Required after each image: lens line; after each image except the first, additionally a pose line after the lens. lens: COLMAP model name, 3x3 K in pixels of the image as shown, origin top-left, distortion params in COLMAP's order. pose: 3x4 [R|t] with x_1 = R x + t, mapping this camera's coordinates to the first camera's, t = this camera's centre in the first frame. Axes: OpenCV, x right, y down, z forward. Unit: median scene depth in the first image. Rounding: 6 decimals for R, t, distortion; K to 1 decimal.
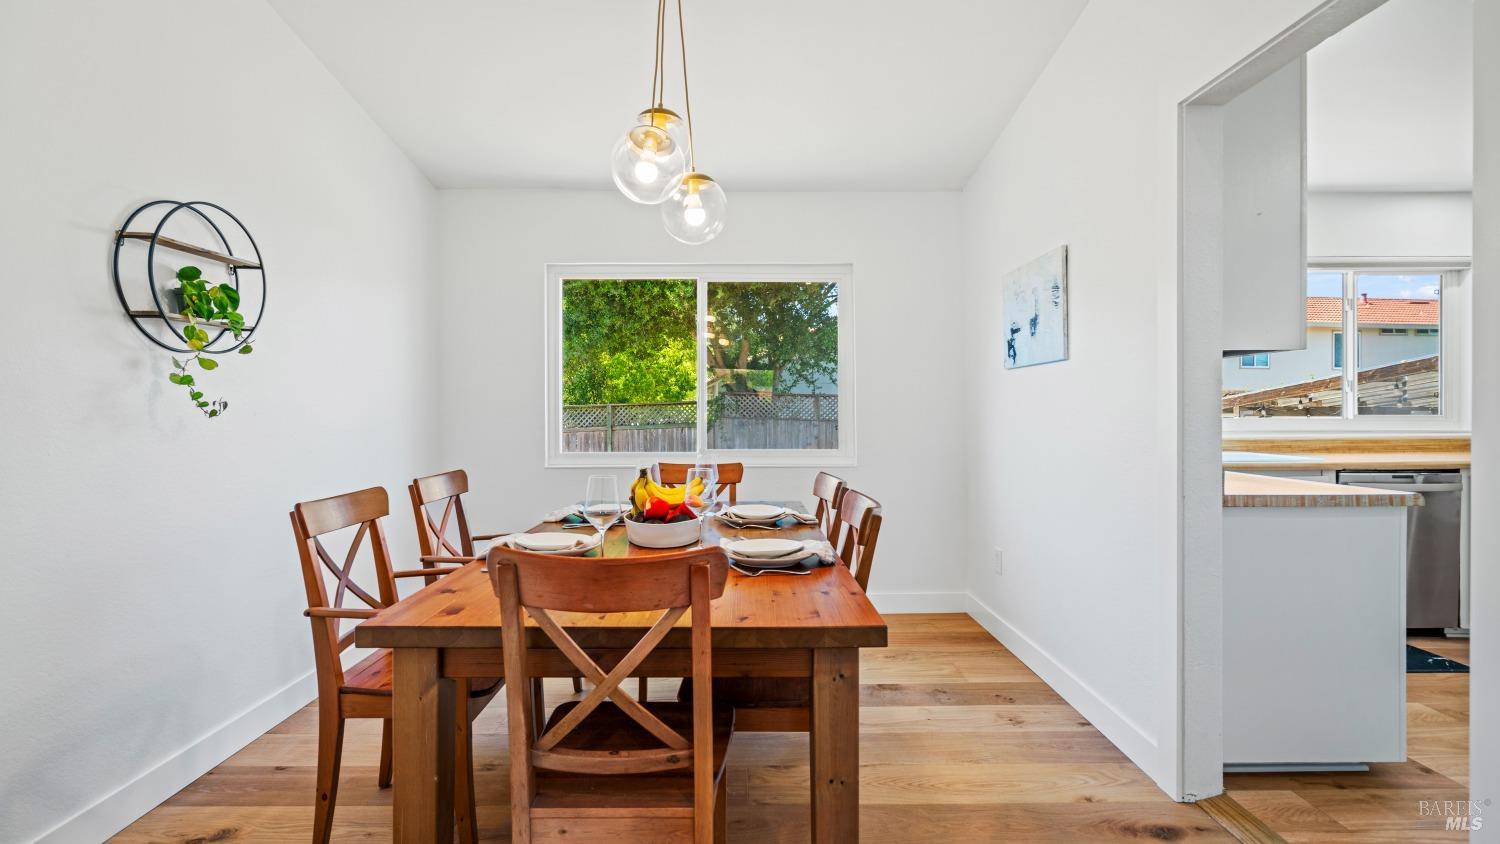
lens RADIAL K [[679.0, 0, 739.4], [0, 679.0, 411.9], [0, 0, 1]] dist [-0.009811, 0.005543]
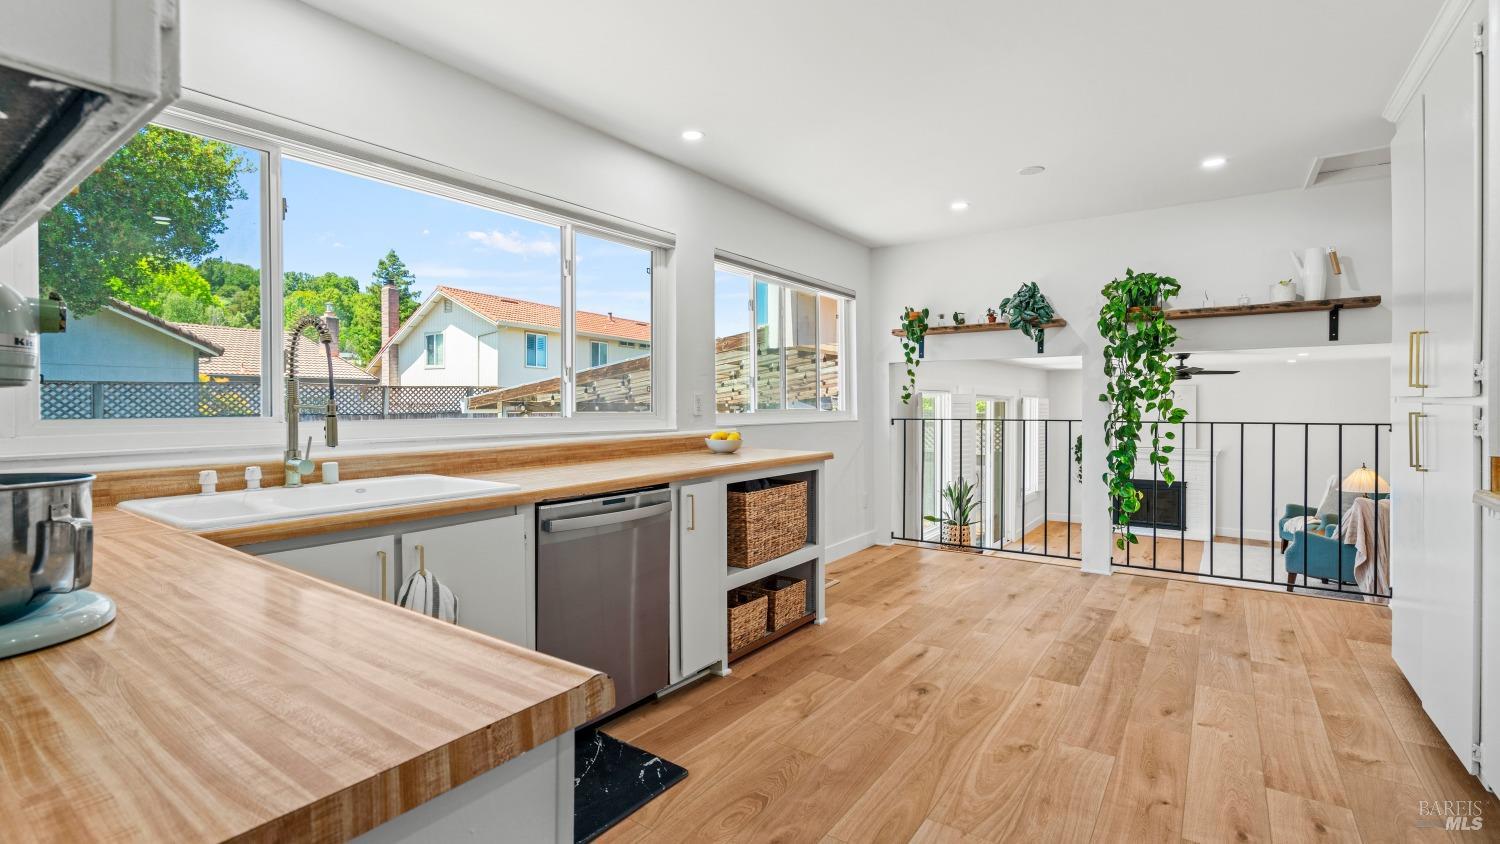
lens RADIAL K [[679.0, 0, 740.1], [0, 679.0, 409.3], [0, 0, 1]] dist [-0.009811, 0.005543]
pose [[0.596514, -0.003472, 0.802595, 0.403575], [0.000697, 0.999993, 0.003808, -0.002039], [-0.802602, -0.001712, 0.596512, 0.387674]]
